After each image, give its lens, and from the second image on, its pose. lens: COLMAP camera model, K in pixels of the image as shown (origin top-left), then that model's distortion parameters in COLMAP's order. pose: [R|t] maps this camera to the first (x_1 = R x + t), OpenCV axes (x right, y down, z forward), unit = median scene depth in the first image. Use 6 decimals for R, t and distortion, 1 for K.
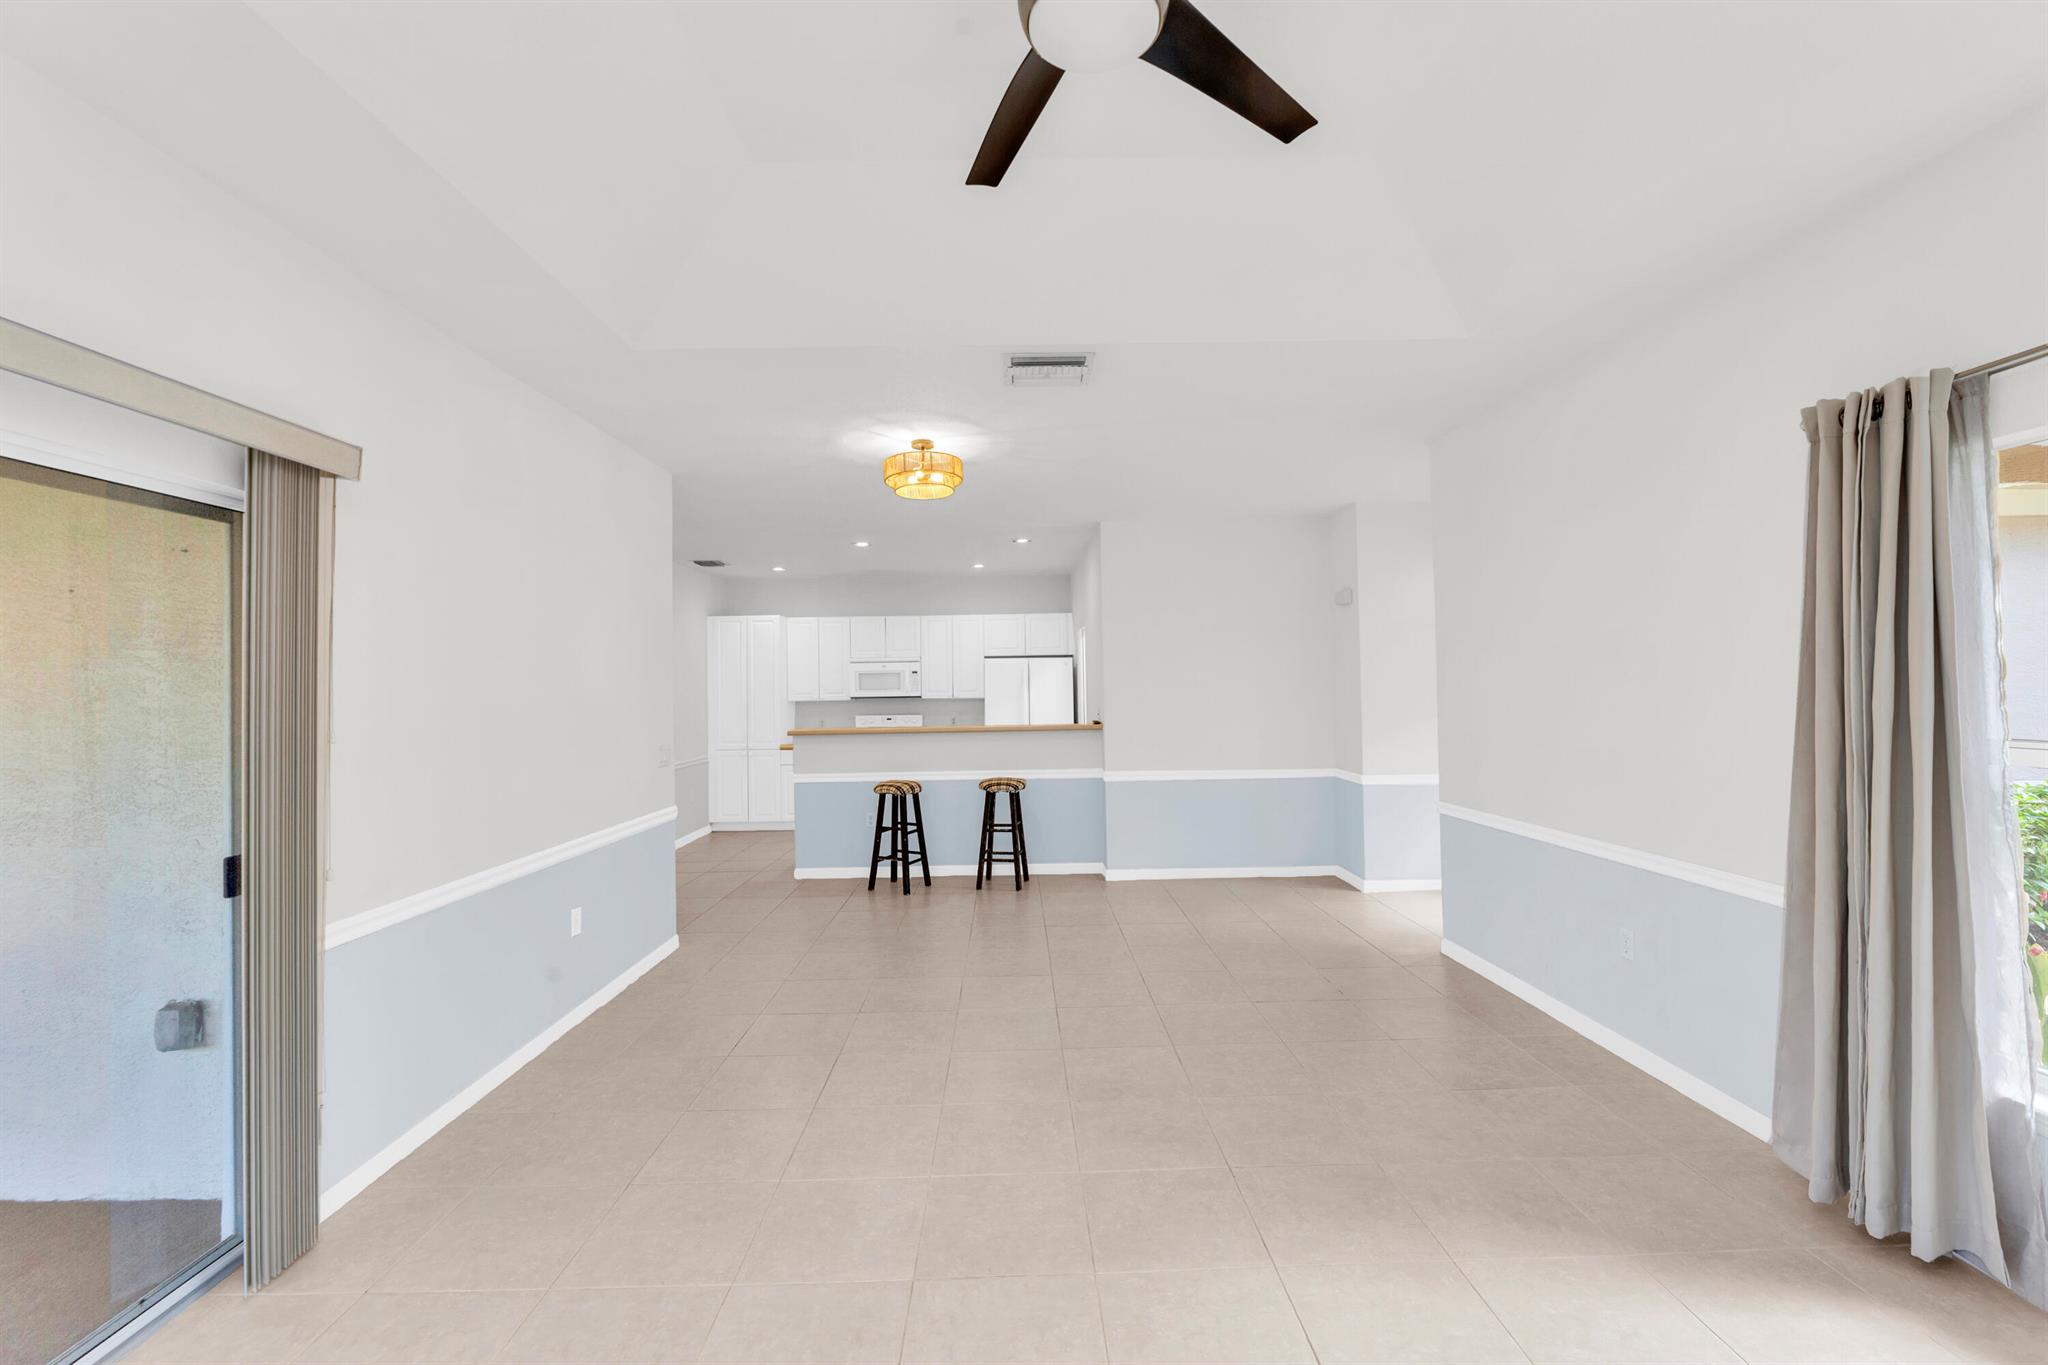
lens RADIAL K [[875.4, 0, 1008.4], [0, 875.4, 676.8], [0, 0, 1]] dist [-0.006548, 0.000672]
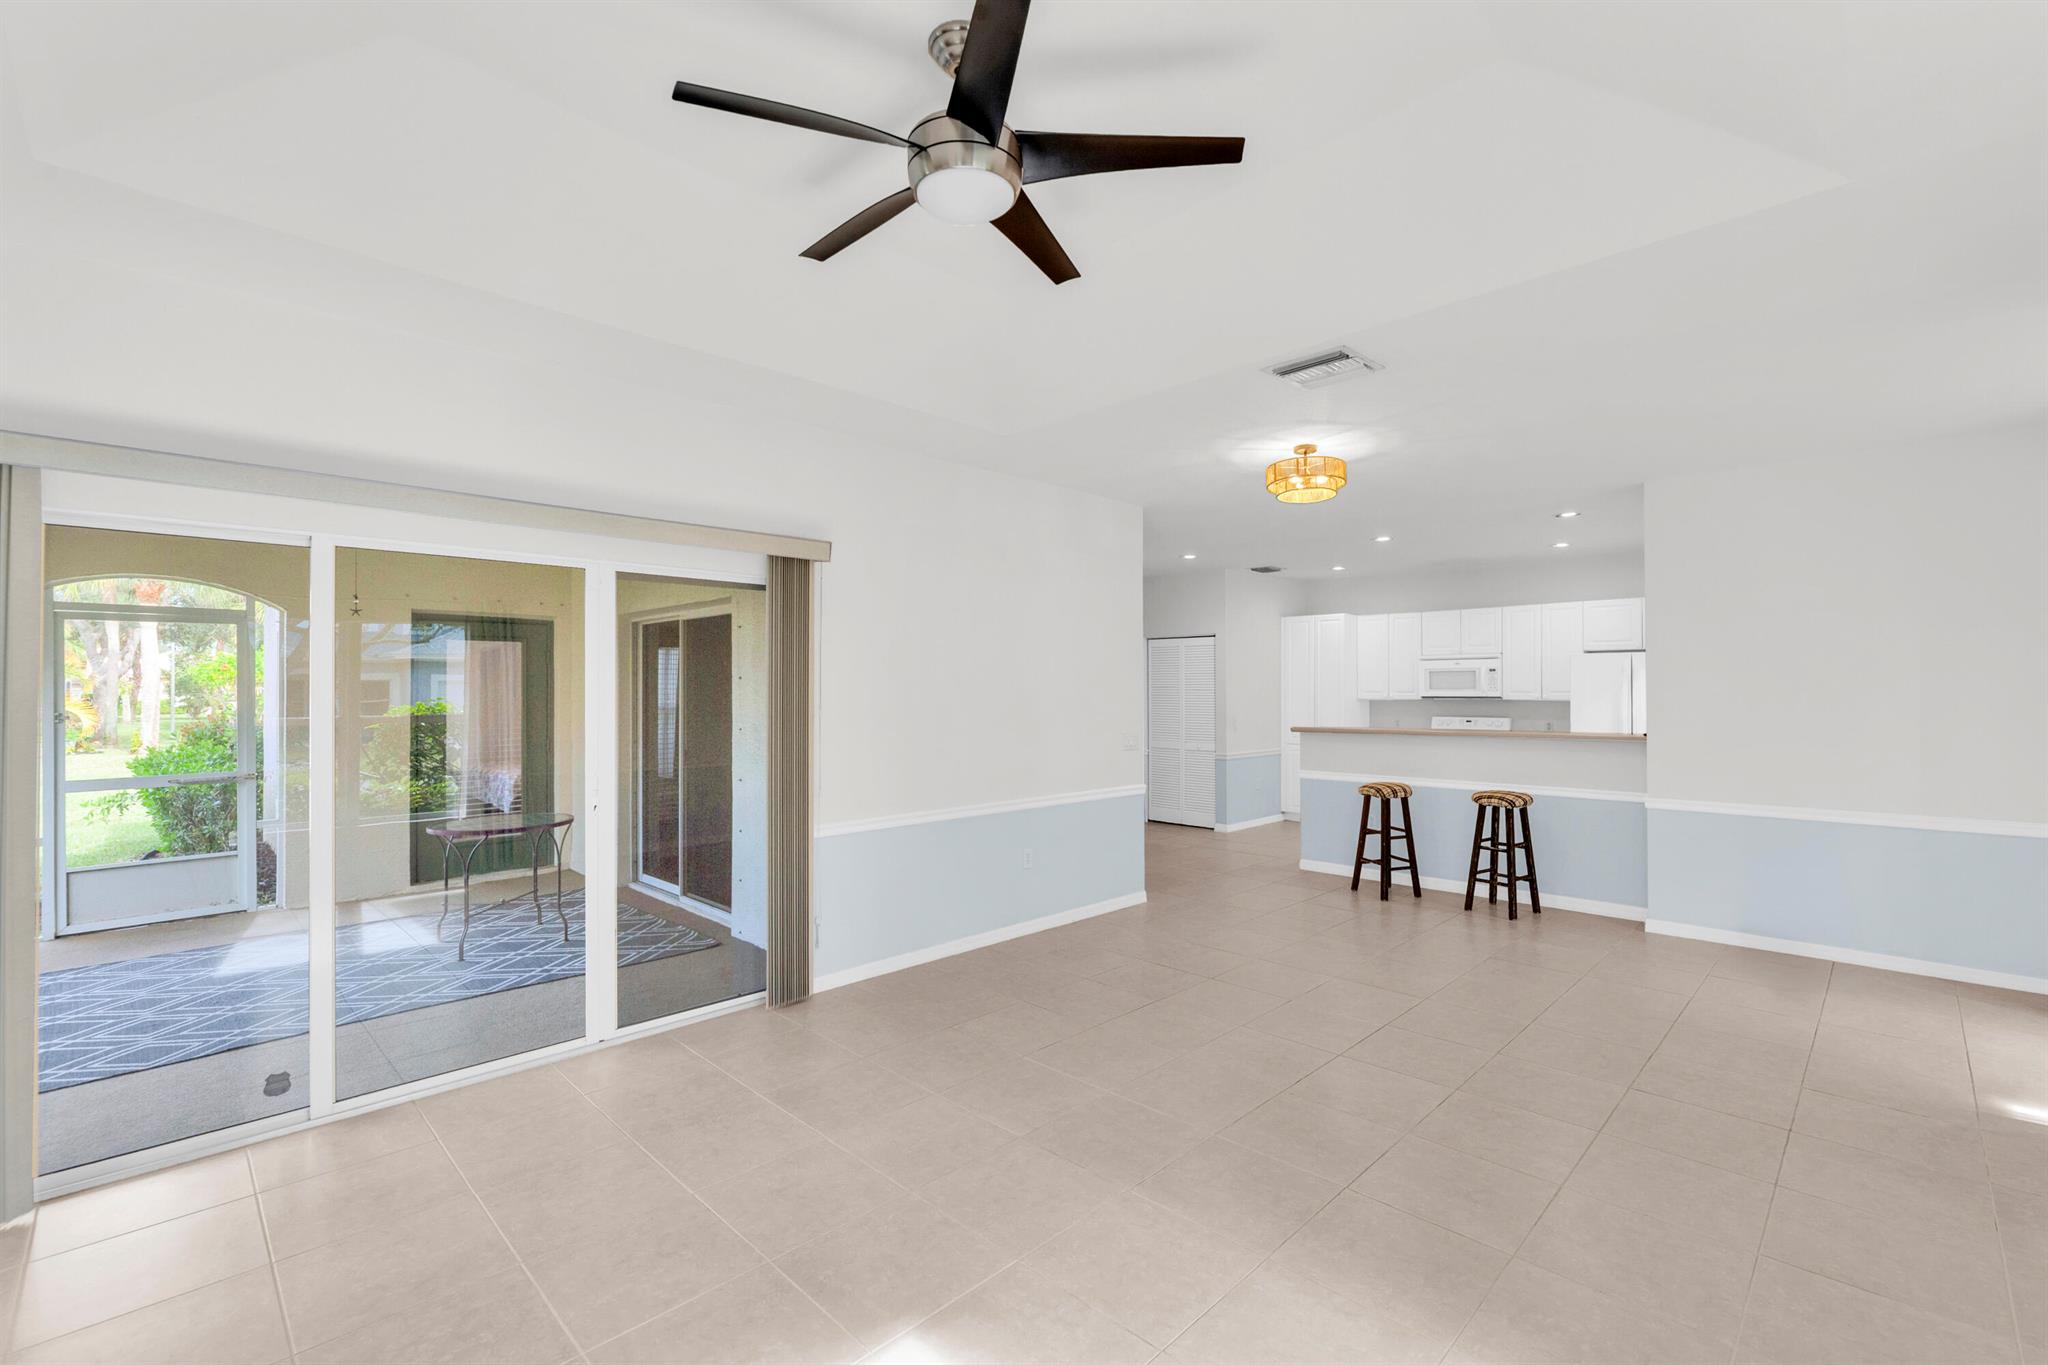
lens RADIAL K [[875.4, 0, 995.3], [0, 875.4, 686.2], [0, 0, 1]] dist [-0.006548, 0.000672]
pose [[0.678927, 0.011130, -0.734121, 0.214910], [-0.000101, 0.999886, 0.015066, -0.002265], [0.734206, -0.010155, 0.678851, 0.020033]]
